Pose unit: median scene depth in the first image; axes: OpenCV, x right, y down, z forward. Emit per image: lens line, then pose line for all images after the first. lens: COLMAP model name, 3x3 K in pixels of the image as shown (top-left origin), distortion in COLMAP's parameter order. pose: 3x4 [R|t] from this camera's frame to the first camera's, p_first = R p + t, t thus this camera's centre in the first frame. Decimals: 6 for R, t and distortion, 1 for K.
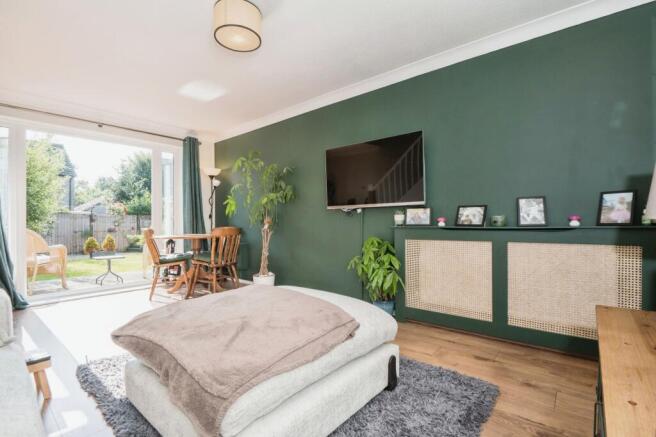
lens RADIAL K [[301.0, 0, 331.0], [0, 301.0, 217.5], [0, 0, 1]] dist [-0.015499, -0.000387]
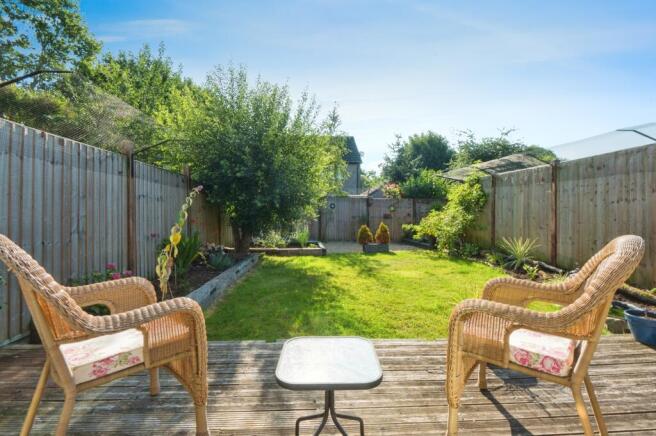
lens RADIAL K [[295.5, 0, 328.1], [0, 295.5, 200.6], [0, 0, 1]] dist [-0.000631, -0.000079]
pose [[0.659149, -0.005543, -0.751992, -0.247106], [0.003007, 0.999984, -0.004735, 0.000834], [0.752007, 0.000860, 0.659155, 0.371607]]
